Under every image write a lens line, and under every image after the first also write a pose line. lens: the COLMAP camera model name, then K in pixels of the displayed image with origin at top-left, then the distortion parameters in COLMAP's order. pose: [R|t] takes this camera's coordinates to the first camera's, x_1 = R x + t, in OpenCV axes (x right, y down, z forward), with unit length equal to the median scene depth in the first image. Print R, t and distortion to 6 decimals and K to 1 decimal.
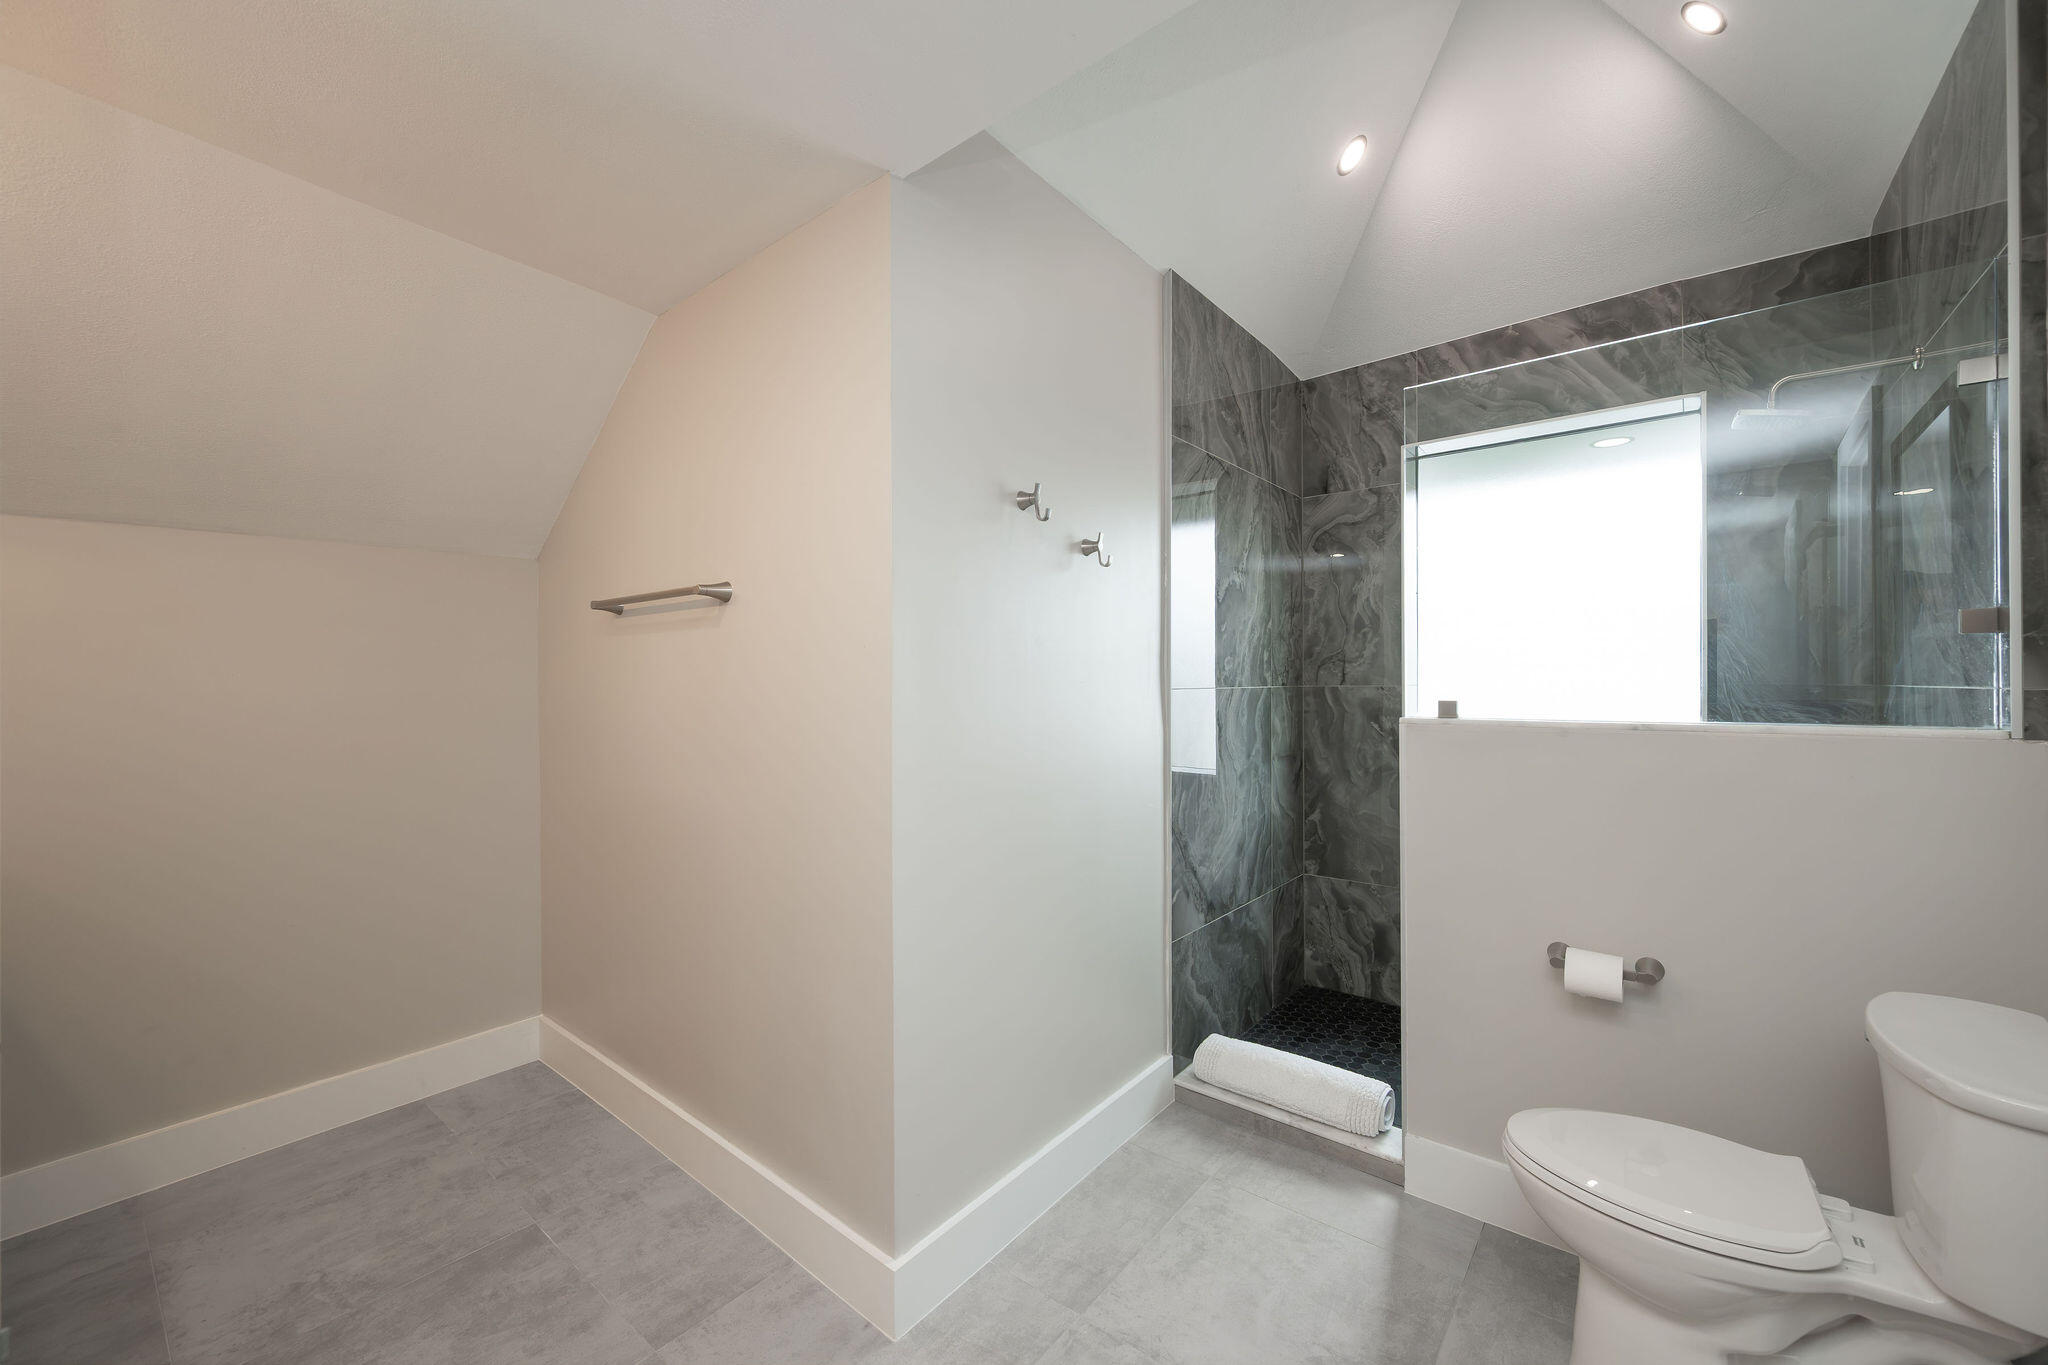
lens RADIAL K [[786.1, 0, 1024.0], [0, 786.1, 682.5], [0, 0, 1]] dist [-0.000969, -0.000096]
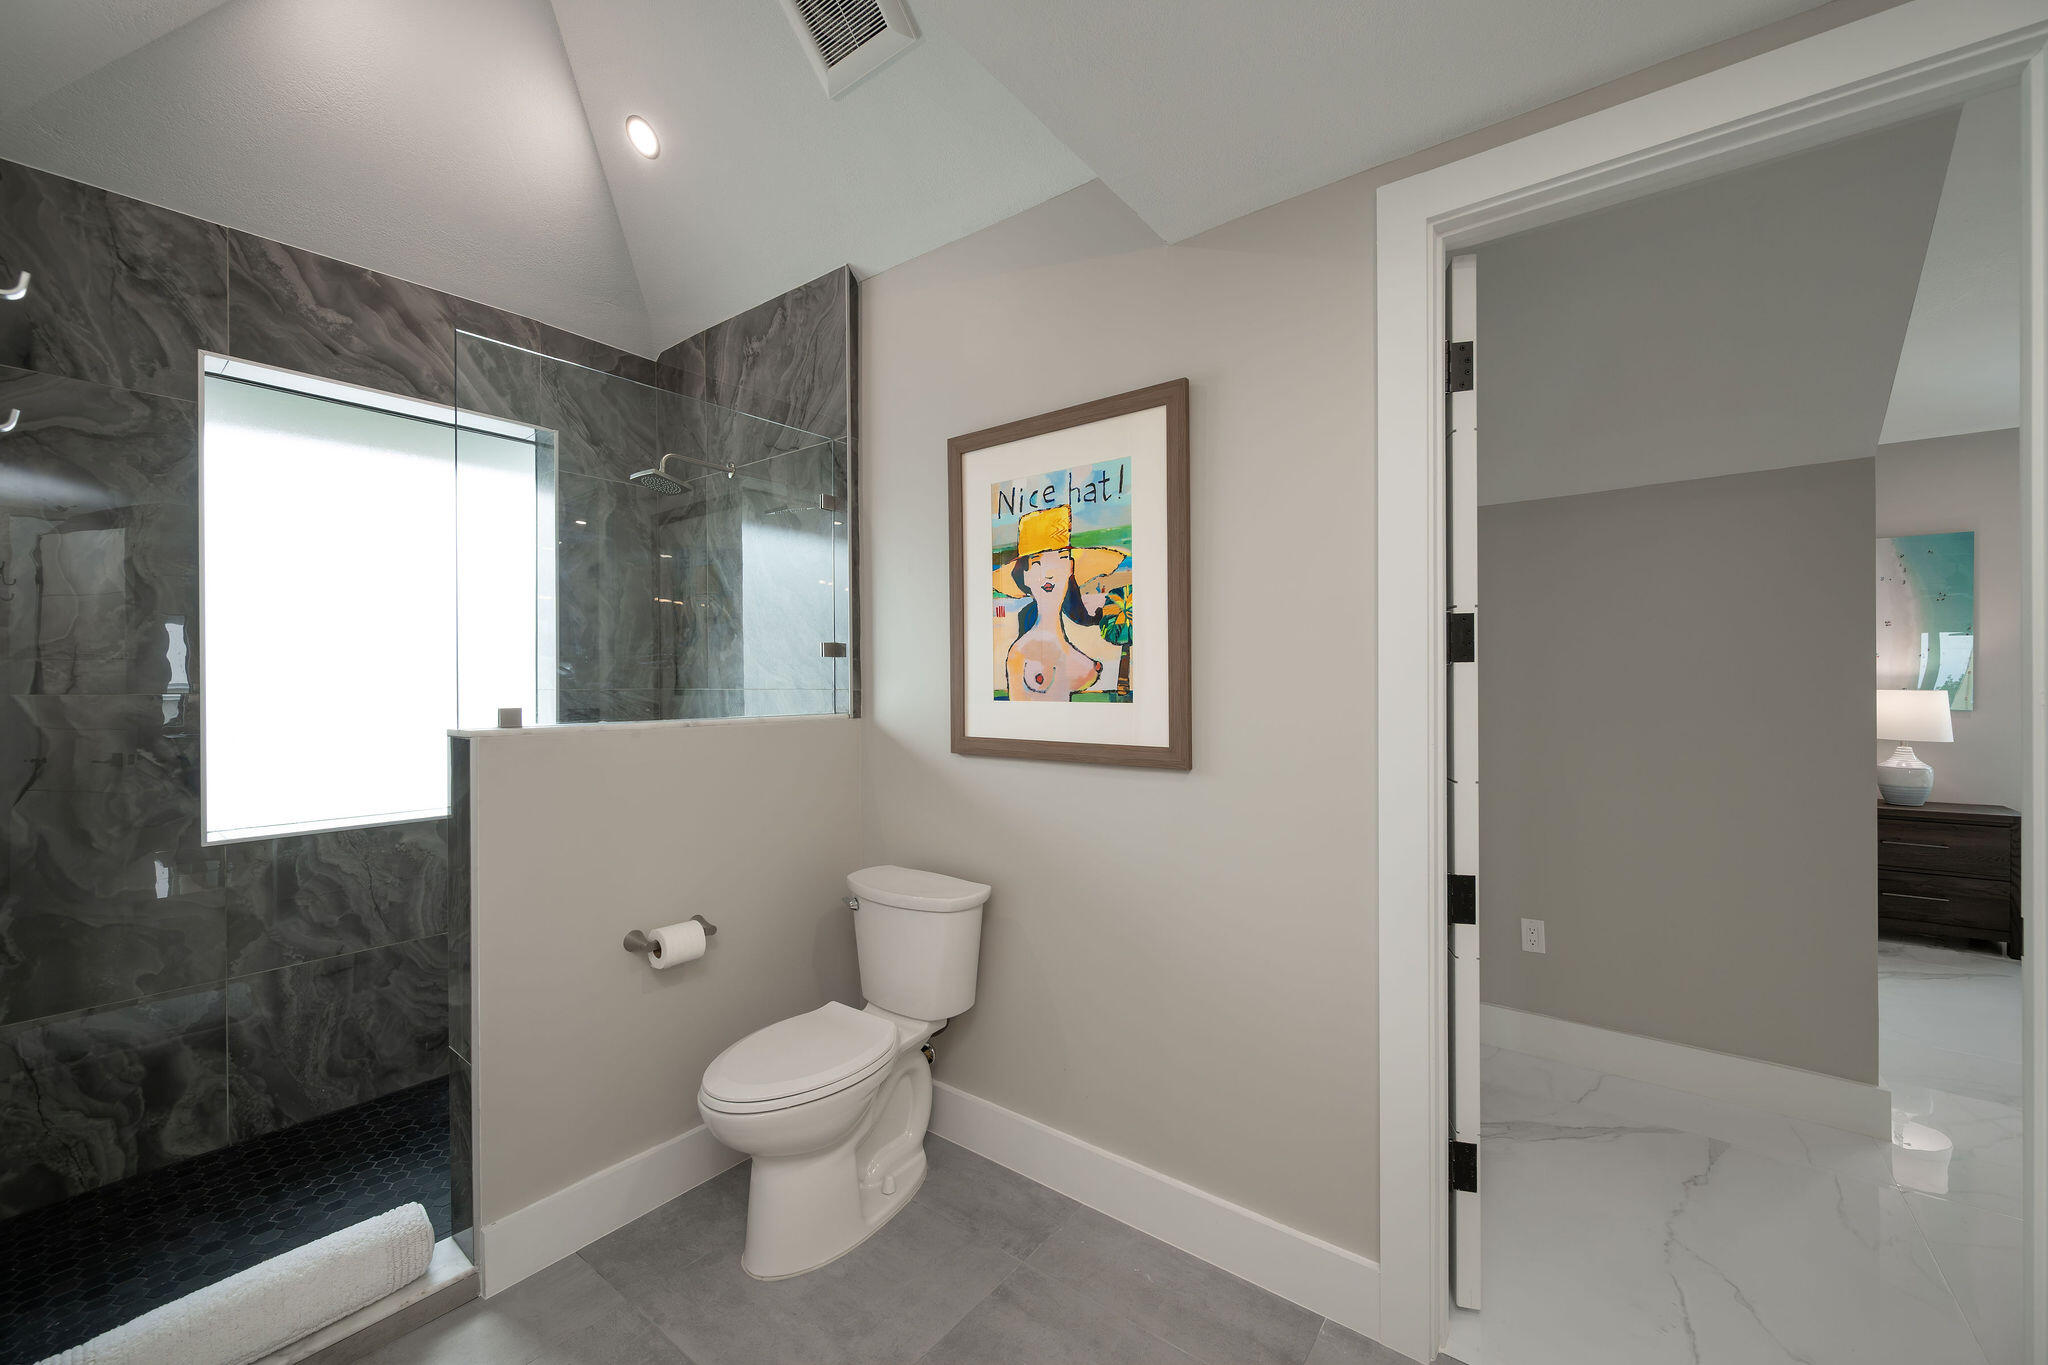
lens RADIAL K [[799.0, 0, 1024.0], [0, 799.0, 682.5], [0, 0, 1]] dist [-0.004918, -0.000130]
pose [[-0.023879, 0.005041, 0.999702, -0.239650], [0.003660, 0.999981, -0.004955, 0.000532], [-0.999708, 0.003540, -0.023897, 0.286284]]
